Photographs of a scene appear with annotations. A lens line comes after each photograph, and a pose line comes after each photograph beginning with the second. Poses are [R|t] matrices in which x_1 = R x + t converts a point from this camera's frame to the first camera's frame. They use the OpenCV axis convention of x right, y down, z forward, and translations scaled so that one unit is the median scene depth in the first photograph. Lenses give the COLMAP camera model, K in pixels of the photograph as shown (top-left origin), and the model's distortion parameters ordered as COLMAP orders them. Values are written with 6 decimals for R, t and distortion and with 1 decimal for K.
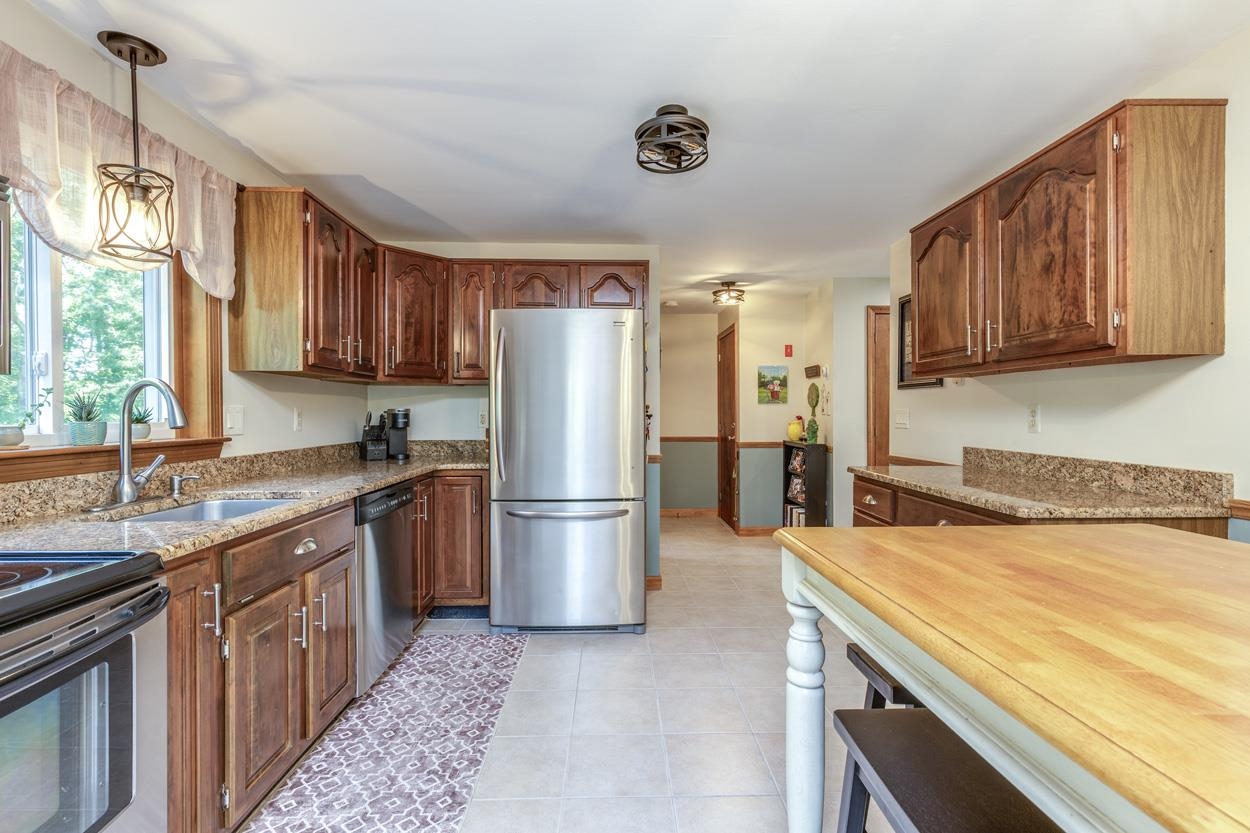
lens RADIAL K [[563.6, 0, 619.7], [0, 563.6, 416.6], [0, 0, 1]] dist [0.008921, -0.001376]
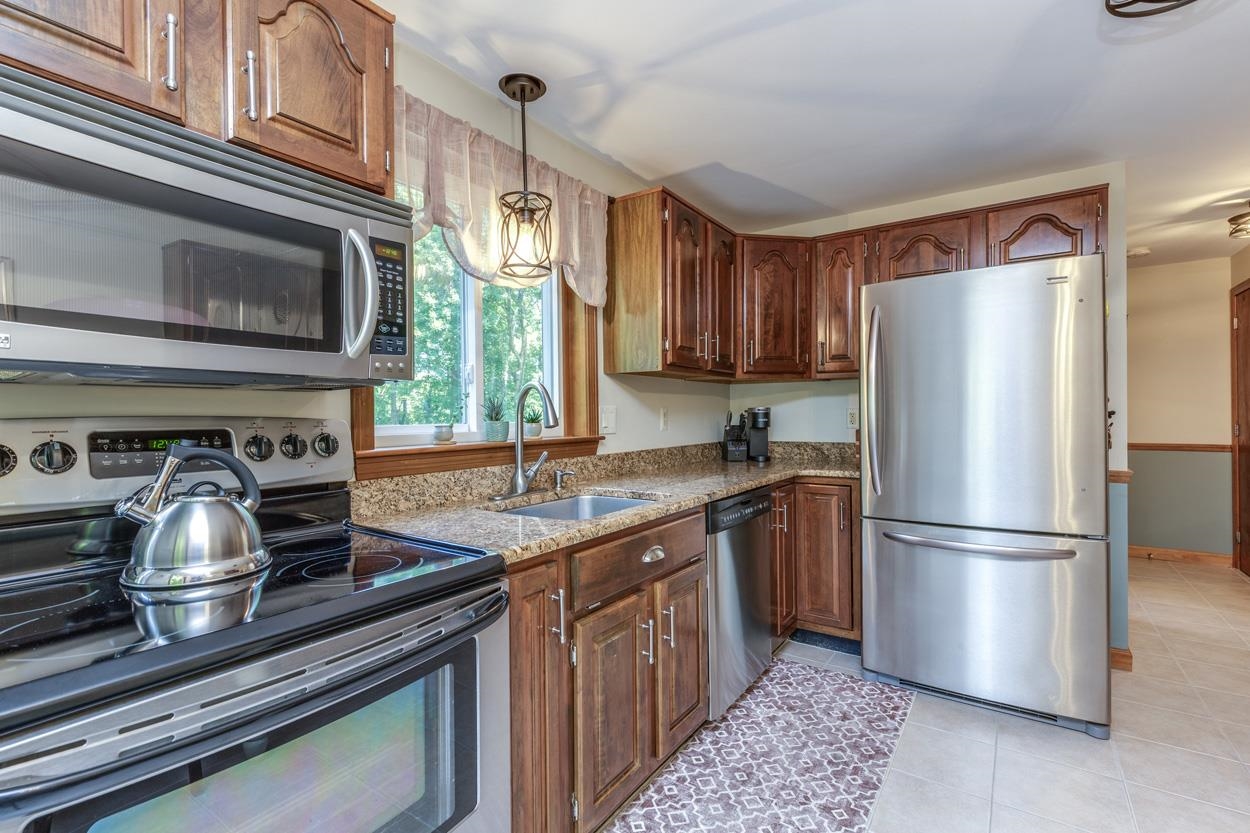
lens RADIAL K [[563.6, 0, 630.7], [0, 563.6, 416.1], [0, 0, 1]] dist [0.008921, -0.001376]
pose [[0.815148, -0.004193, -0.579238, -0.032805], [0.004160, 0.999990, -0.001385, 0.000630], [0.579238, -0.001281, 0.815158, 0.166947]]
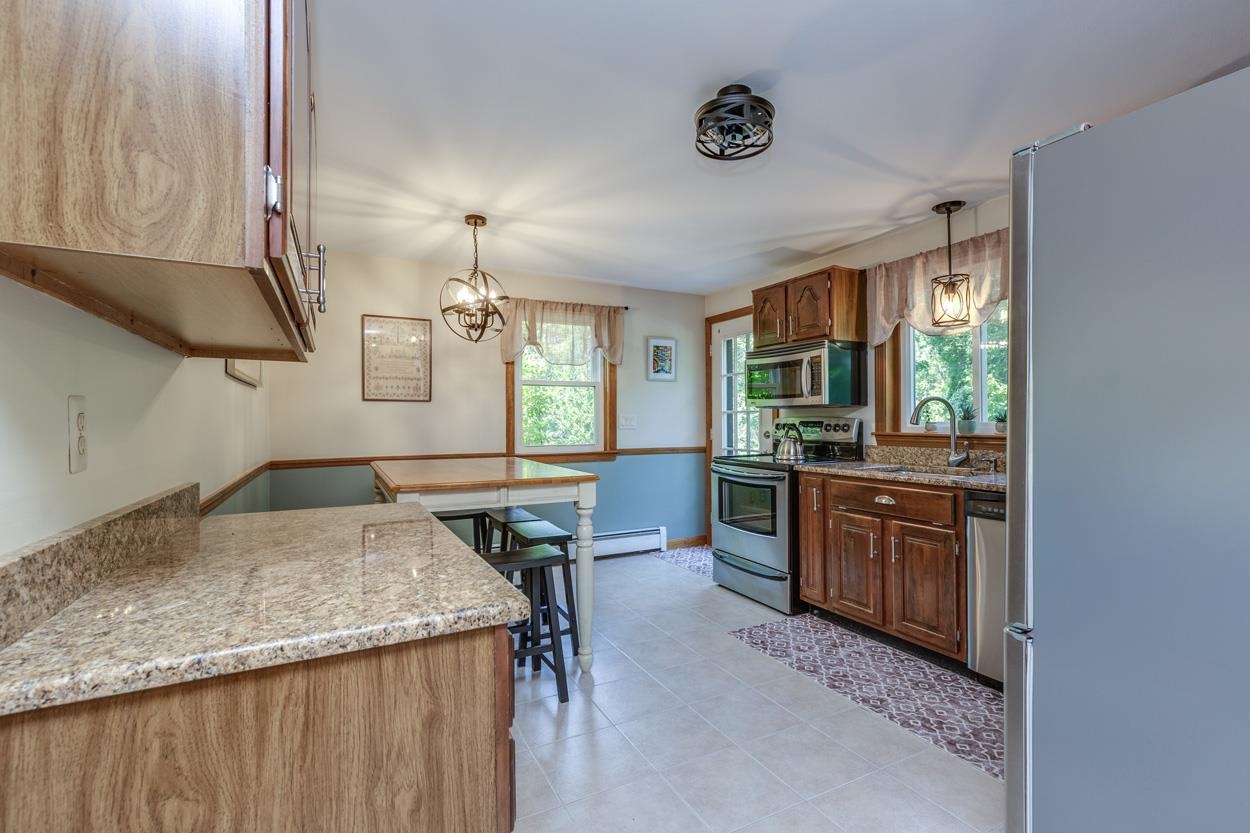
lens RADIAL K [[563.6, 0, 625.9], [0, 563.6, 417.4], [0, 0, 1]] dist [0.008921, -0.001376]
pose [[-0.896632, 0.003276, -0.442764, 0.617811], [0.002516, 0.999994, 0.002305, -0.006462], [0.442769, 0.000953, -0.896635, 1.631980]]
